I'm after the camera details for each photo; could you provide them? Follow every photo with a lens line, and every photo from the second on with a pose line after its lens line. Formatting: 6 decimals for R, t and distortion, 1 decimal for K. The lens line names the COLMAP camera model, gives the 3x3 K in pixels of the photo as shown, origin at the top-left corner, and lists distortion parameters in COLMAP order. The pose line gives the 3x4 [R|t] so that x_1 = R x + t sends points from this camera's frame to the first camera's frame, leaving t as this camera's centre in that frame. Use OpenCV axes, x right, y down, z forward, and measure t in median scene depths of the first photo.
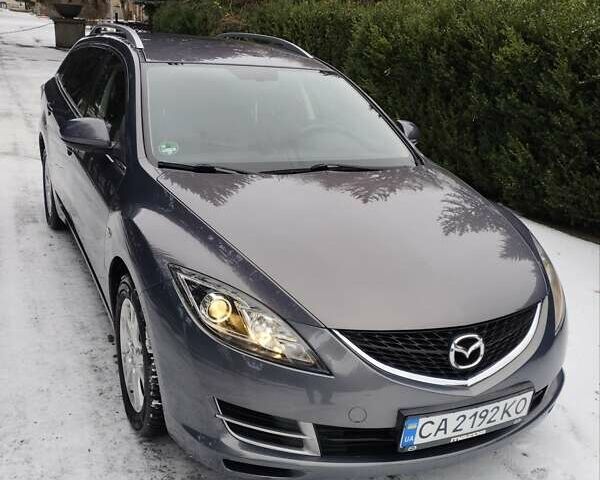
lens RADIAL K [[677.6, 0, 296.5], [0, 677.6, 245.0], [0, 0, 1]] dist [0.060066, 0.000000]
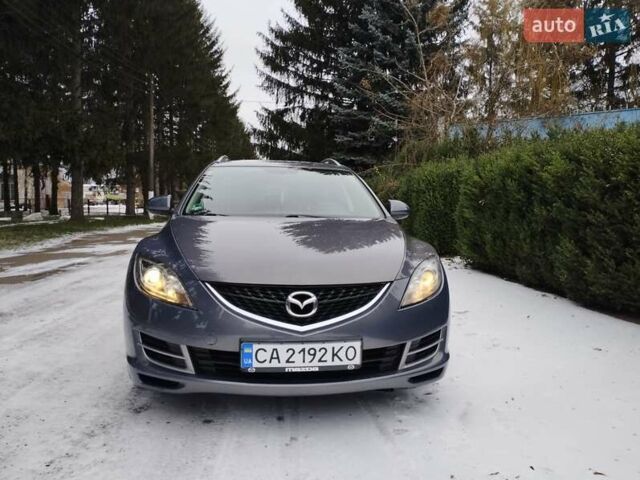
lens RADIAL K [[547.7, 0, 315.7], [0, 547.7, 238.0], [0, 0, 1]] dist [0.084535, -0.066901]
pose [[0.938626, -0.032167, -0.343433, 0.650937], [-0.060939, 0.964518, -0.256890, 0.305232], [0.339511, 0.262052, 0.903361, -0.026226]]
